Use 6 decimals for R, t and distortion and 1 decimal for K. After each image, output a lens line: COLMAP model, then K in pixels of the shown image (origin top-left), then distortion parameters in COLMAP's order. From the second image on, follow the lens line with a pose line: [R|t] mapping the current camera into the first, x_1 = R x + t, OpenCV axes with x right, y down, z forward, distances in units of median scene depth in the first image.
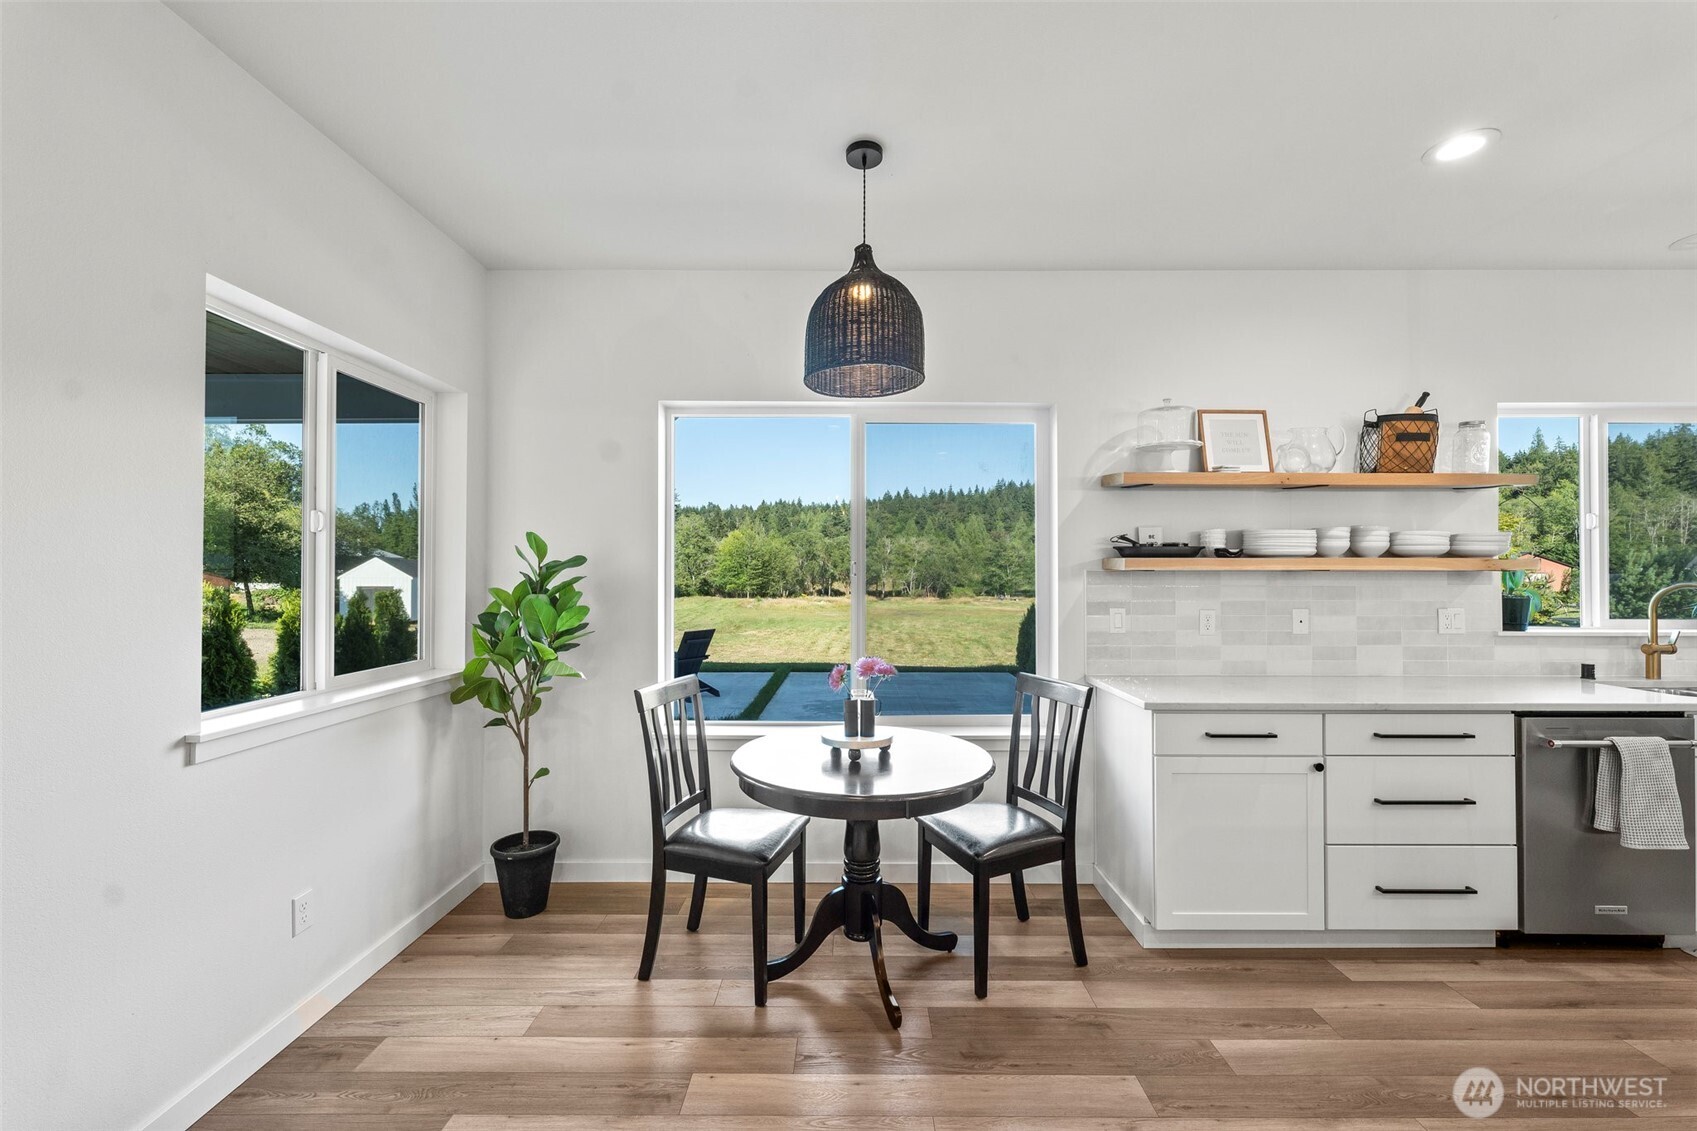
lens RADIAL K [[695.5, 0, 840.0], [0, 695.5, 568.1], [0, 0, 1]] dist [-0.000571, 0.000681]
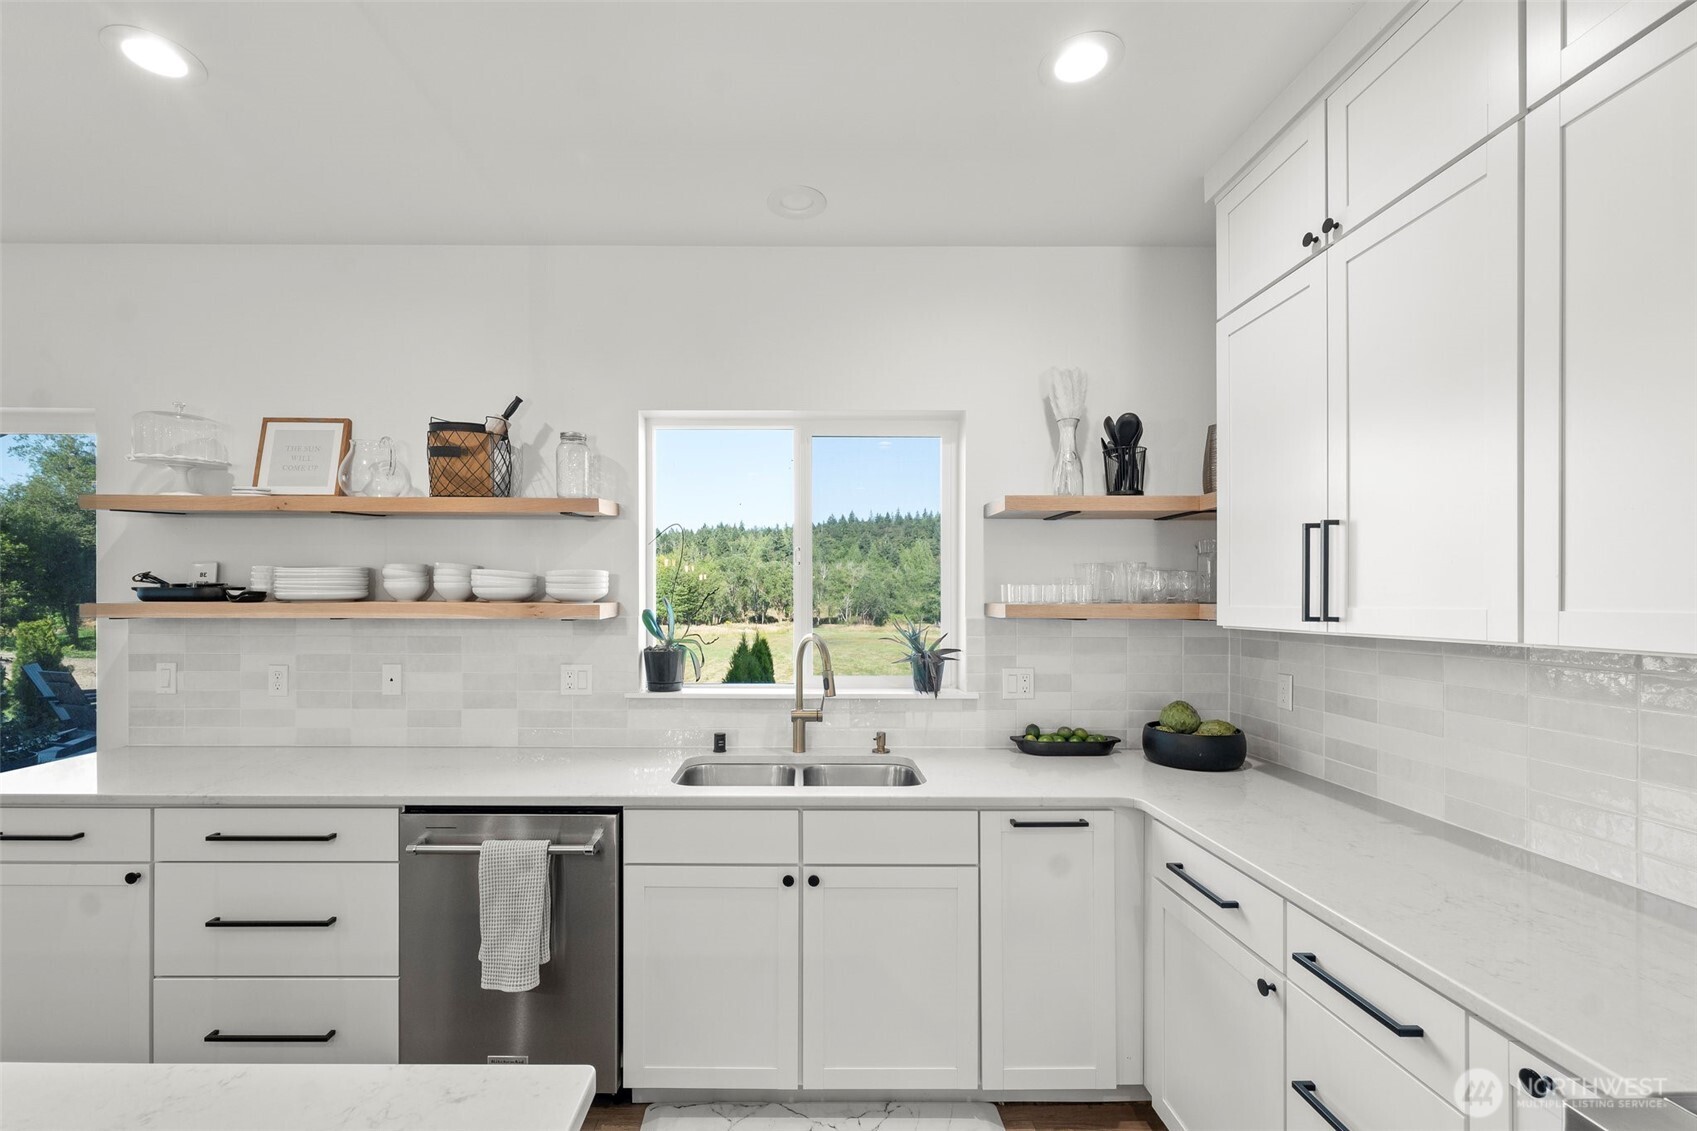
lens RADIAL K [[695.5, 0, 924.6], [0, 695.5, 601.5], [0, 0, 1]] dist [-0.000571, 0.000681]
pose [[0.999990, 0.003182, 0.003161, 0.207813], [-0.003228, 0.999887, 0.014657, -0.004604], [-0.003114, -0.014667, 0.999888, 0.030404]]
